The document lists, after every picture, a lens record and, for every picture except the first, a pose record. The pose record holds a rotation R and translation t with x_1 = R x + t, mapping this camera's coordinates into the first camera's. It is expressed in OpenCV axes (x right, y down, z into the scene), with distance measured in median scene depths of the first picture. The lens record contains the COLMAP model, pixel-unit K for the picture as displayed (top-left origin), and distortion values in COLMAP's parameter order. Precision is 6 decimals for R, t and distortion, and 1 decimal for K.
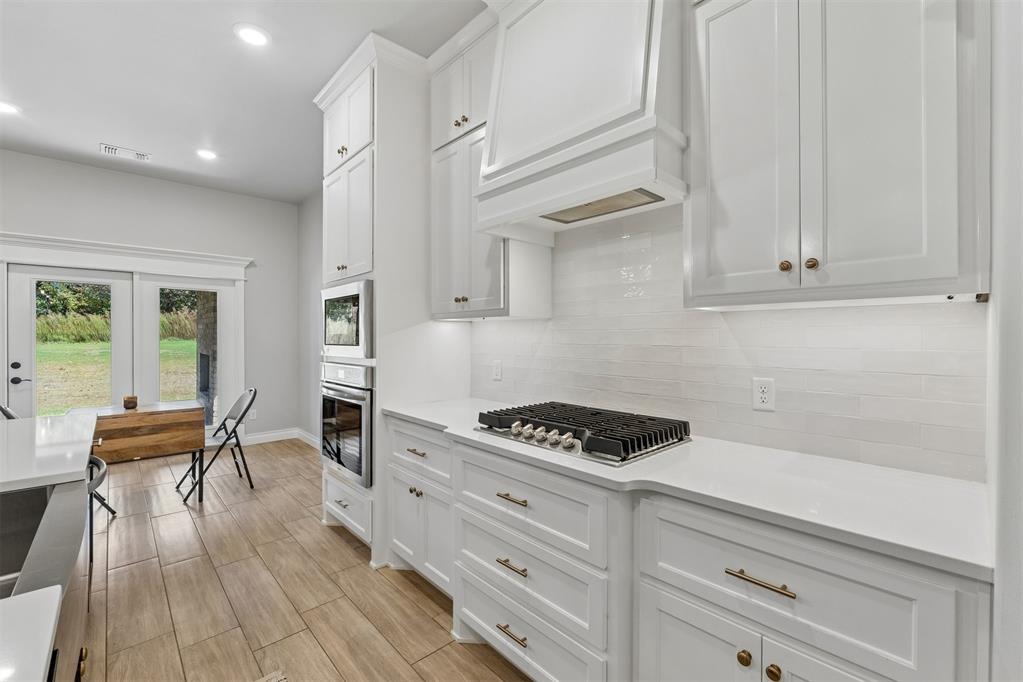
lens RADIAL K [[435.5, 0, 528.0], [0, 435.5, 340.6], [0, 0, 1]] dist [-0.000661, -0.001171]
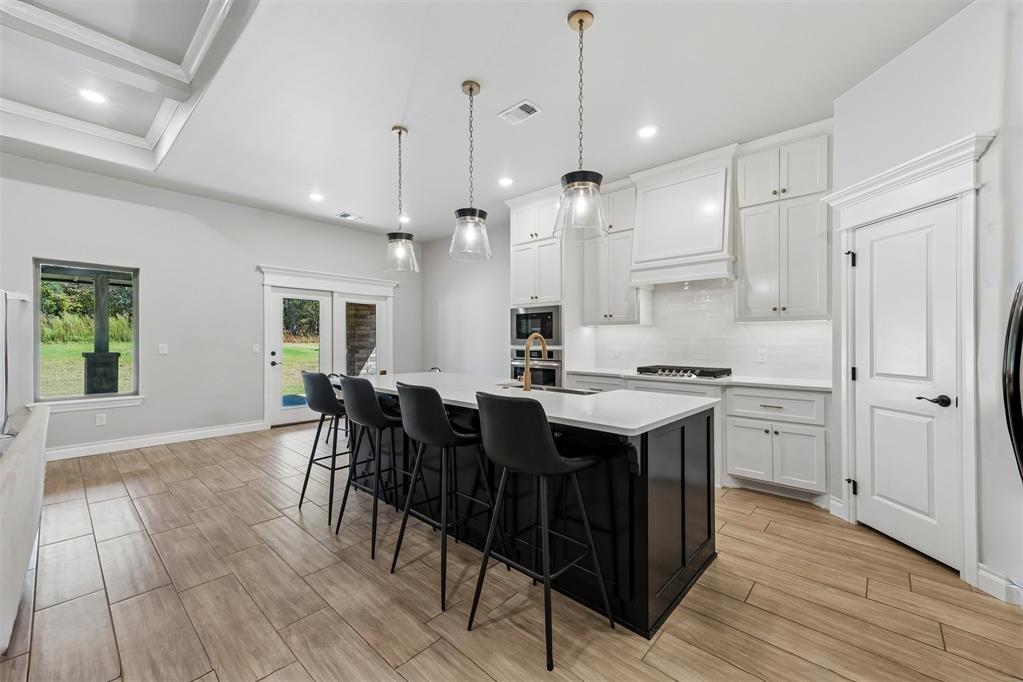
lens RADIAL K [[420.2, 0, 516.0], [0, 420.2, 344.5], [0, 0, 1]] dist [0.016754, -0.000004]
pose [[0.994735, -0.000363, 0.102479, -0.802795], [-0.000104, 0.999990, 0.004551, 0.031318], [-0.102479, -0.004537, 0.994725, -0.928492]]
